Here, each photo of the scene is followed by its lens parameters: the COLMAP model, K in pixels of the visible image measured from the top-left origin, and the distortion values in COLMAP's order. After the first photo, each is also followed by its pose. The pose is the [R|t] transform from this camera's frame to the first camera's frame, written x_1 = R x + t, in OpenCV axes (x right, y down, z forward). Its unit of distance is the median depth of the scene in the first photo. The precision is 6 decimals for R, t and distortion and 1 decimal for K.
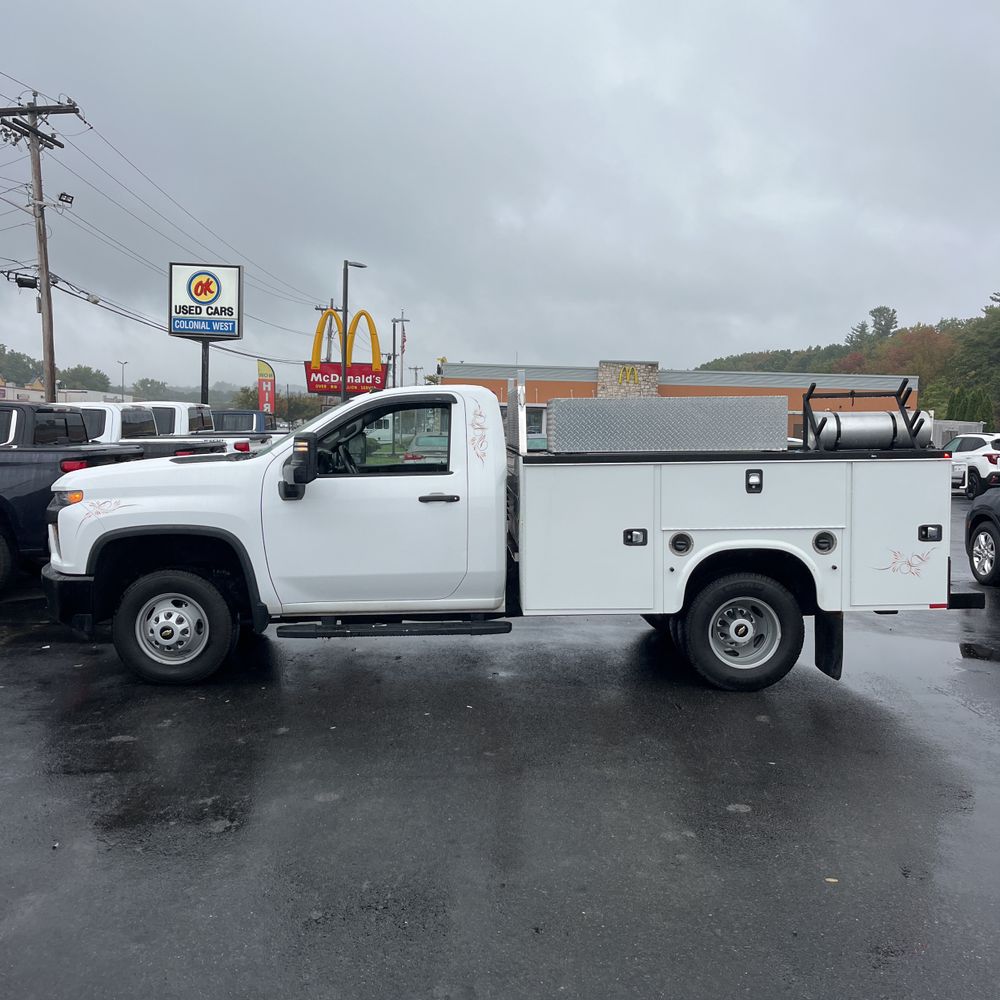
lens RADIAL K [[1022.3, 0, 500.0], [0, 1022.3, 500.0], [0, 0, 1]] dist [0.054006, -0.058472]
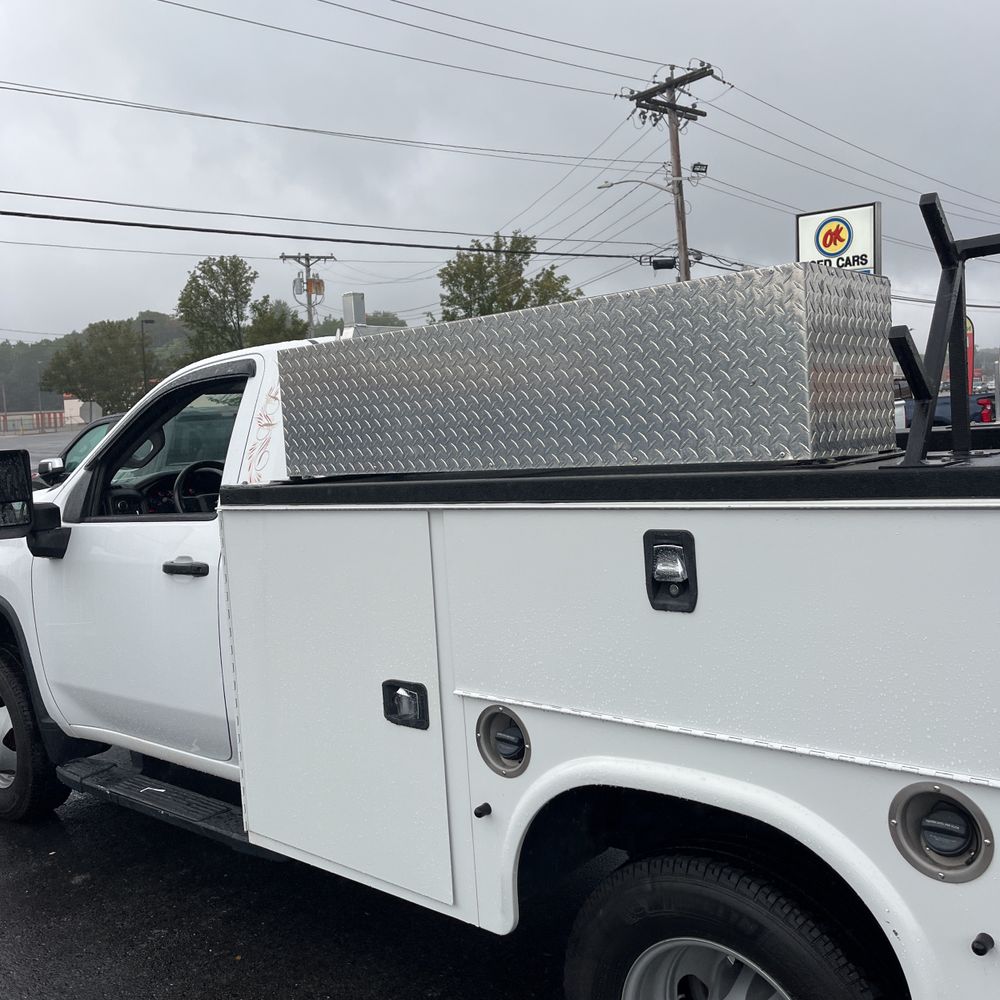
lens RADIAL K [[1017.8, 0, 496.6], [0, 1017.8, 493.3], [0, 0, 1]] dist [0.040765, -0.027596]
pose [[0.720444, 0.001354, -0.693512, 0.101594], [0.014527, 0.999749, 0.017043, -0.011316], [0.693361, -0.022353, 0.720243, 0.185766]]
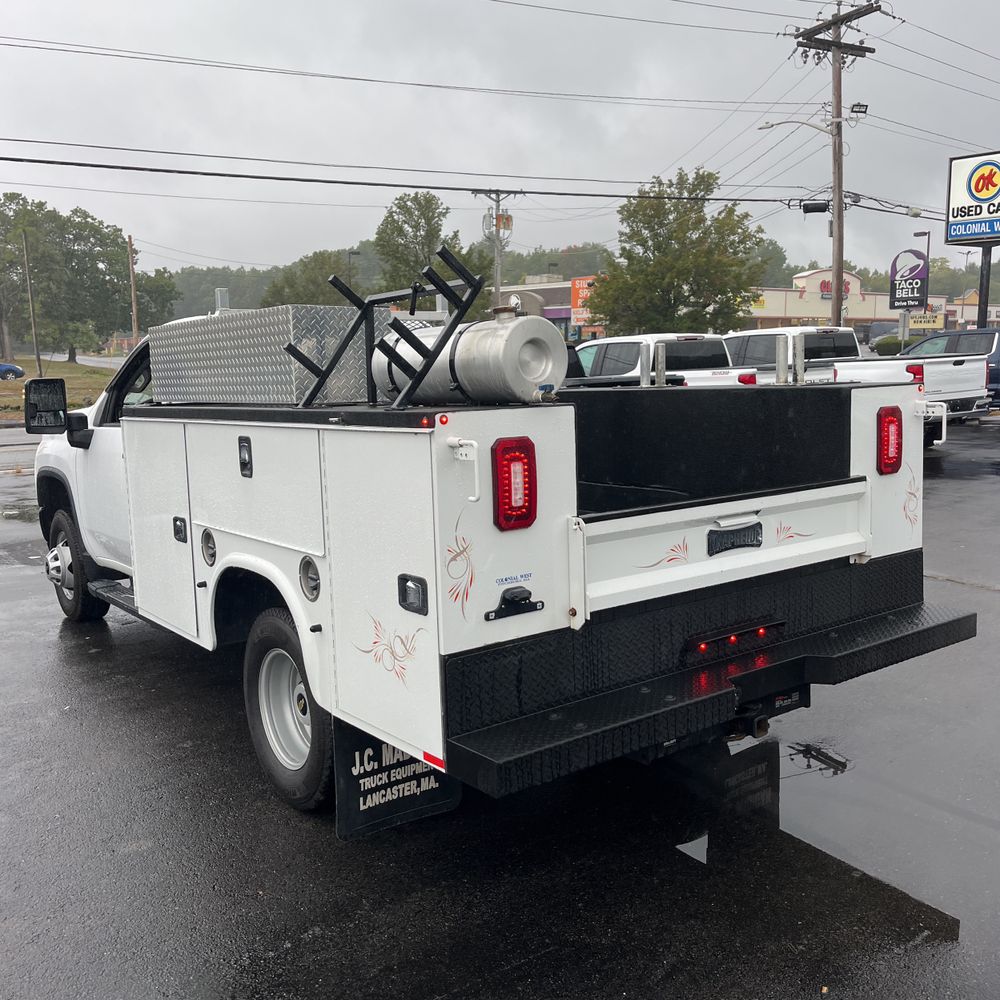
lens RADIAL K [[1026.5, 0, 496.6], [0, 1026.5, 499.1], [0, 0, 1]] dist [0.015159, 0.011887]
pose [[0.562963, 0.089395, -0.821633, 0.199125], [-0.029241, 0.995665, 0.088295, -0.012265], [0.825965, -0.025681, 0.563137, 0.193667]]
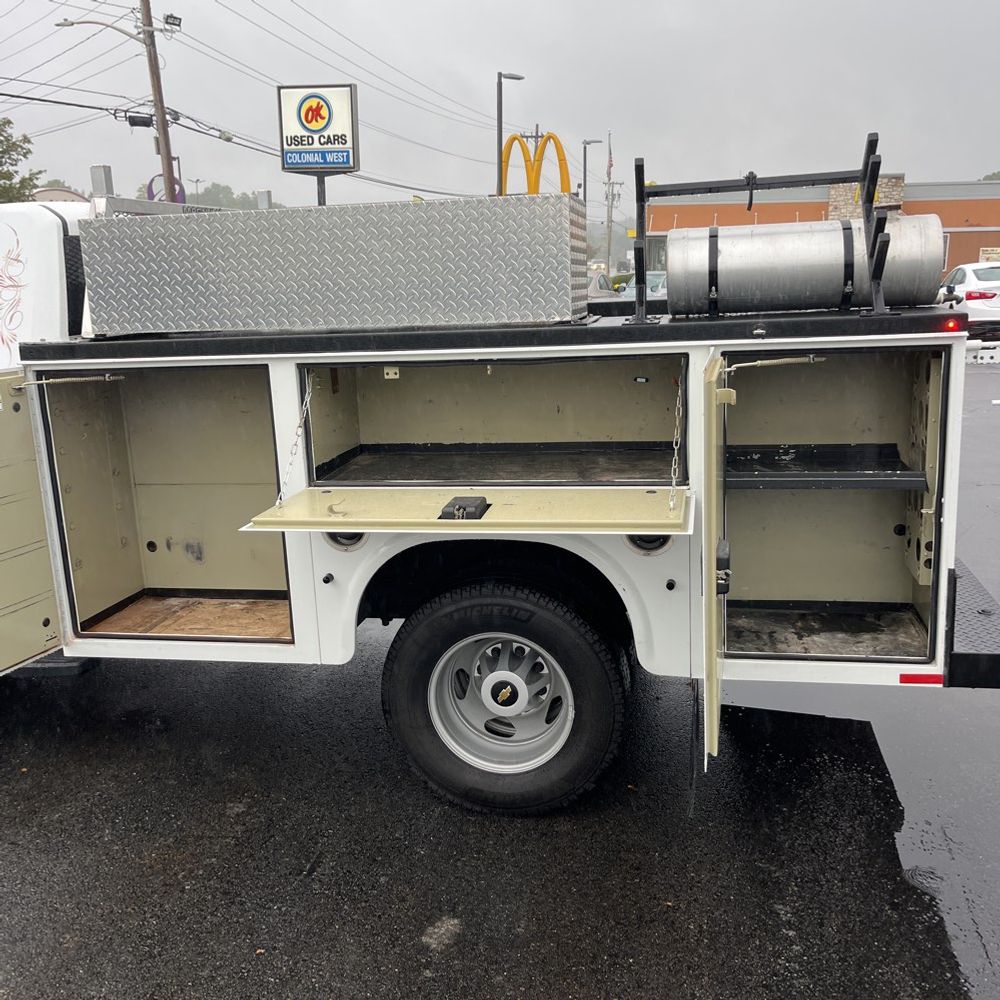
lens RADIAL K [[1012.6, 0, 508.4], [0, 1012.6, 502.3], [0, 0, 1]] dist [0.042431, -0.042566]
pose [[0.971836, 0.020265, -0.234786, 0.088888], [0.017496, 0.987341, 0.157641, -0.010060], [0.235008, -0.157309, 0.959179, 0.140219]]
